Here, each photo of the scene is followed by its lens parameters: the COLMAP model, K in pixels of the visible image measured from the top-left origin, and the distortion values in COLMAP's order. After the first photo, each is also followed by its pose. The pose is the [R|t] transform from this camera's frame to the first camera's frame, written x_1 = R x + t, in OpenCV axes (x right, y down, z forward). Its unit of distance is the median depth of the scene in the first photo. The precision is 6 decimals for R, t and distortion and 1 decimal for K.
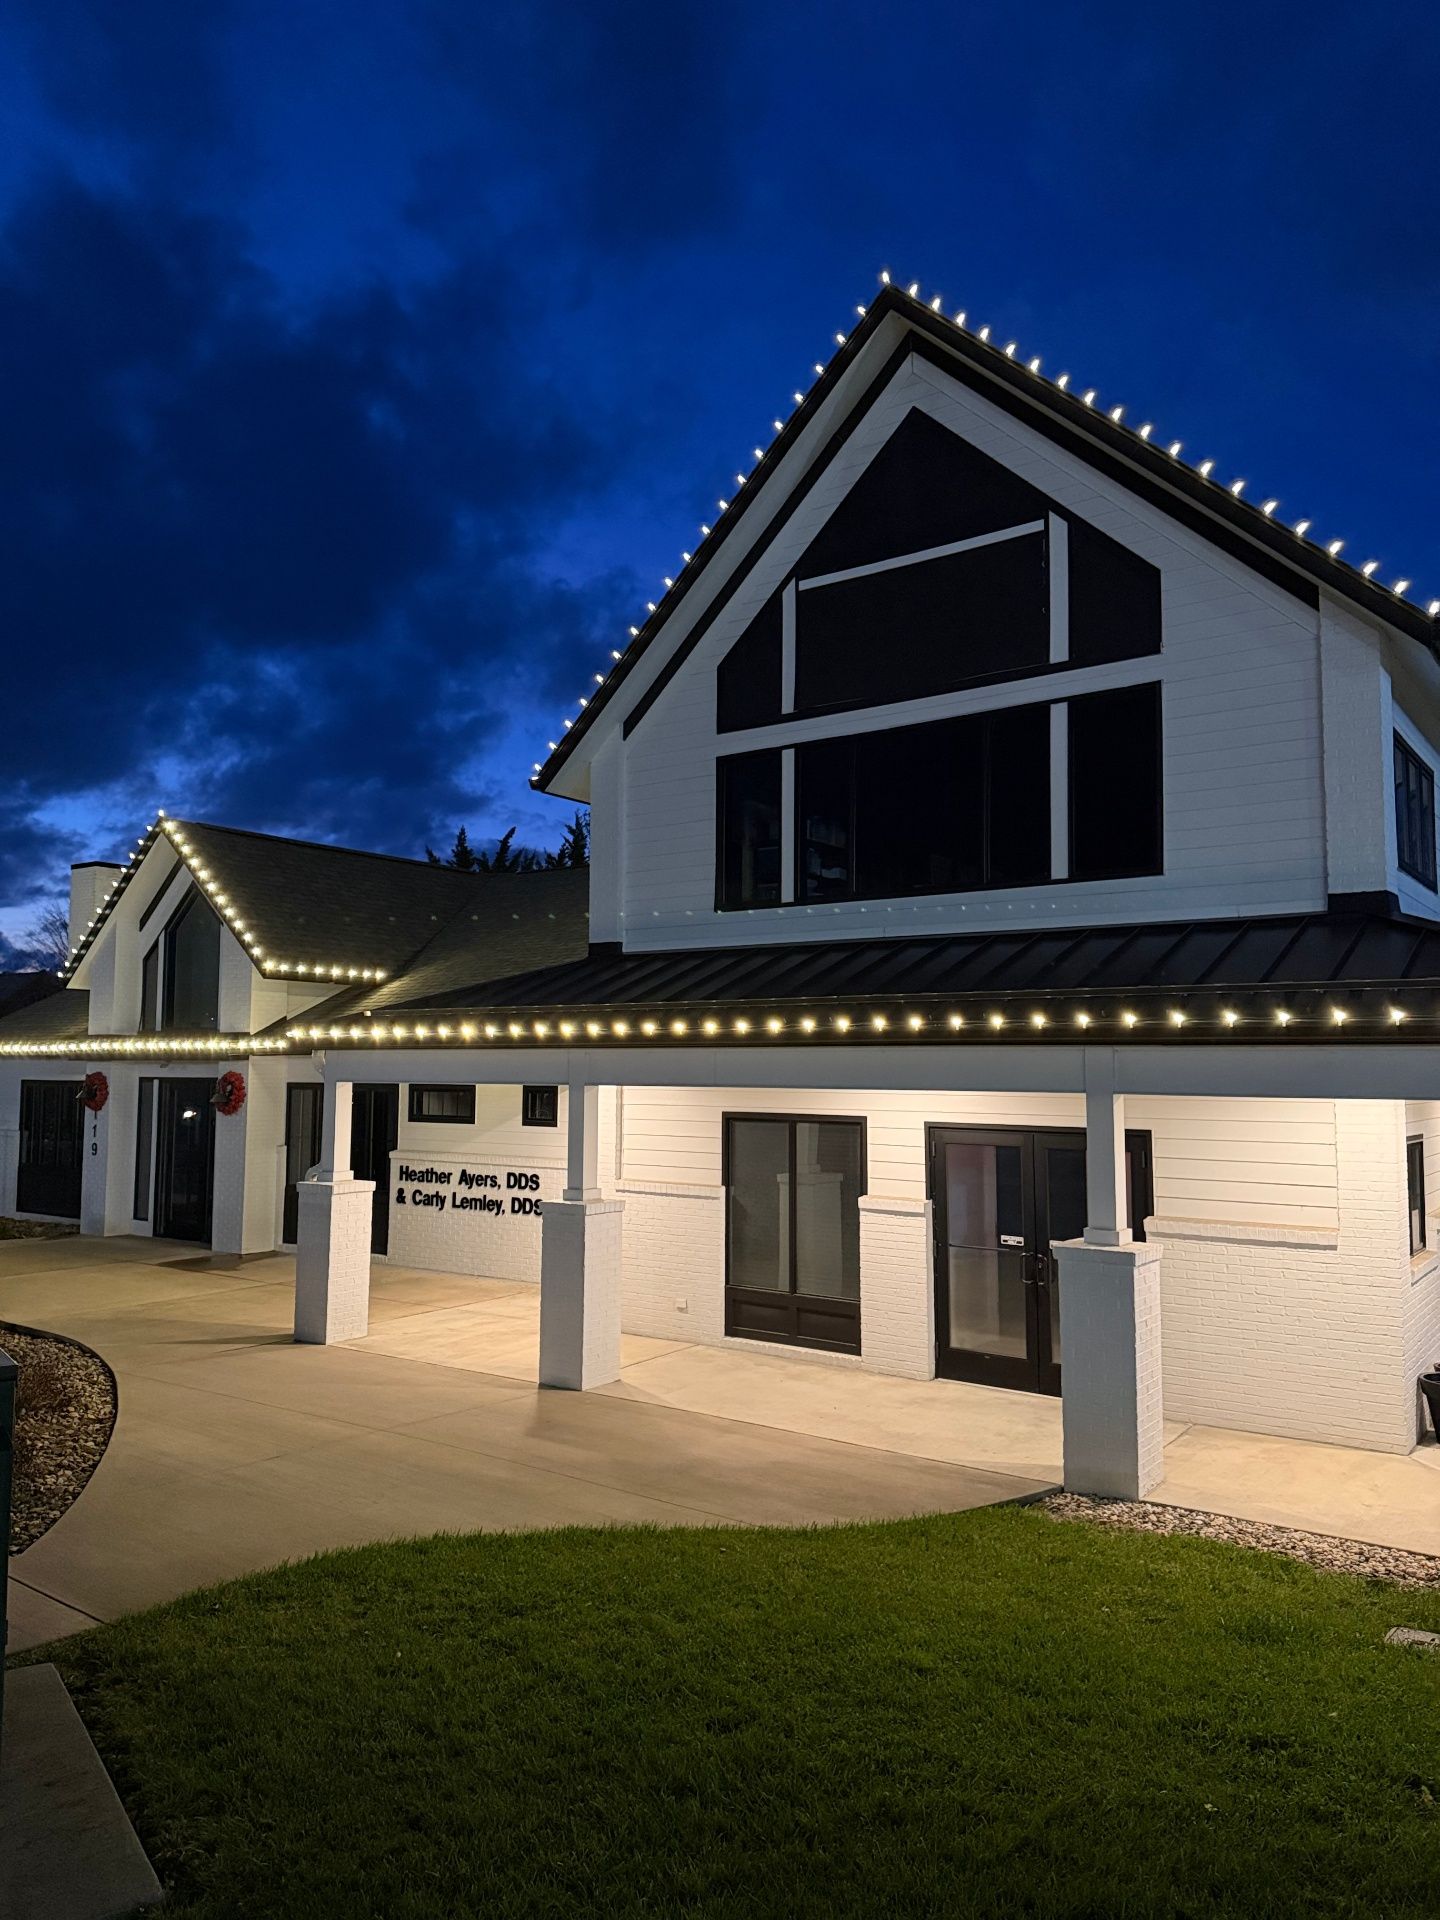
lens RADIAL K [[1363.9, 0, 717.9], [0, 1363.9, 954.8], [0, 0, 1]] dist [0.050365, -0.004161]
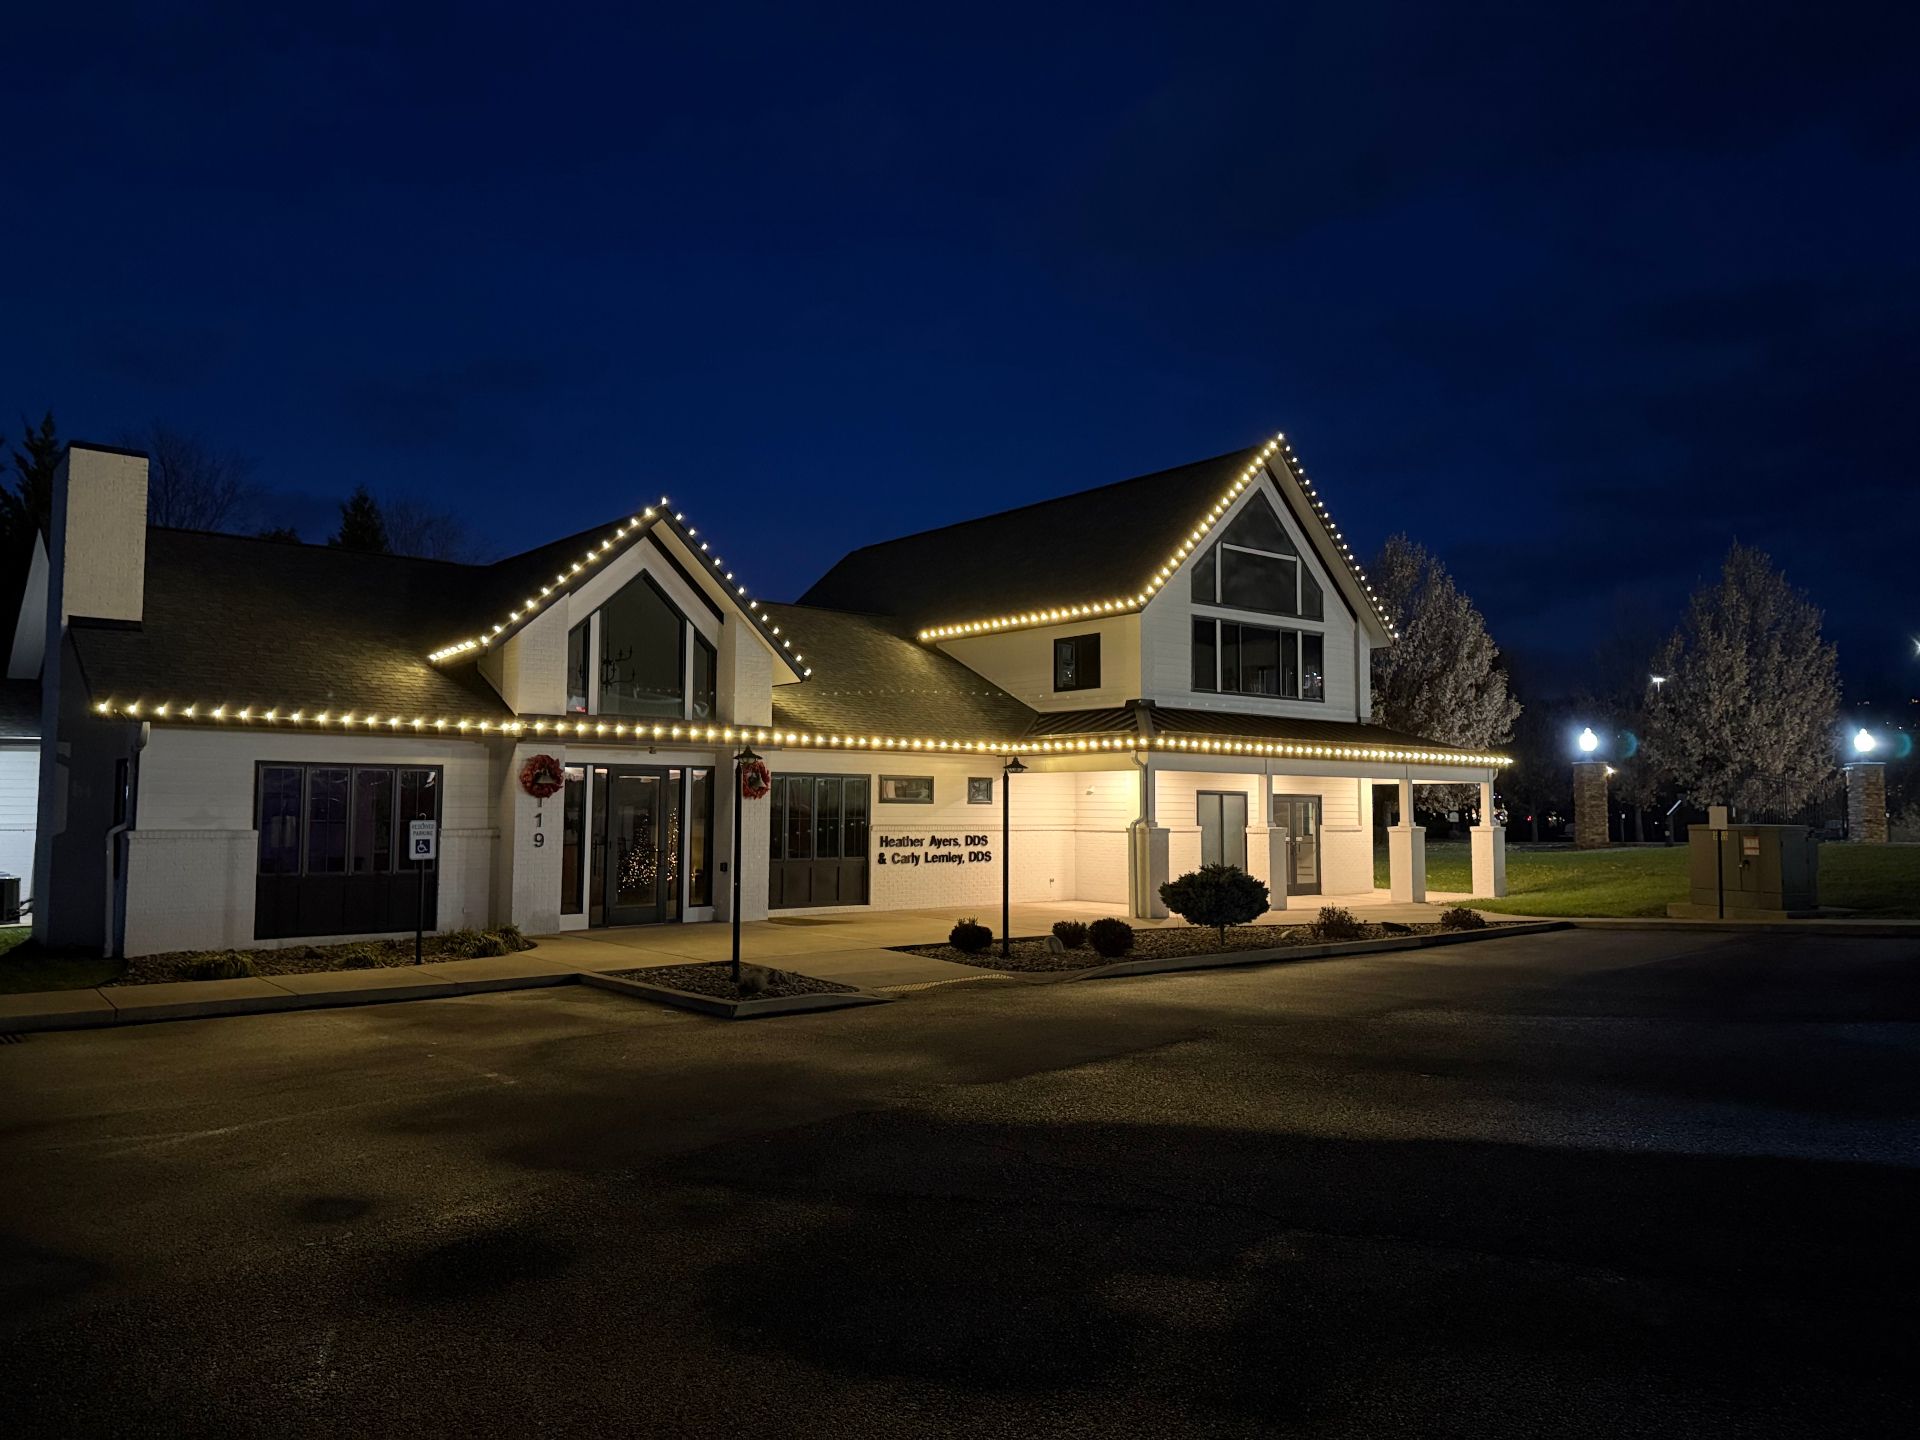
lens RADIAL K [[1363.9, 0, 955.7], [0, 1363.9, 719.0], [0, 0, 1]] dist [0.050365, -0.004161]
pose [[0.237018, 0.063502, 0.969428, -1.594825], [-0.081820, 0.995621, -0.045213, 0.101080], [-0.968054, -0.068603, 0.241176, 0.659724]]
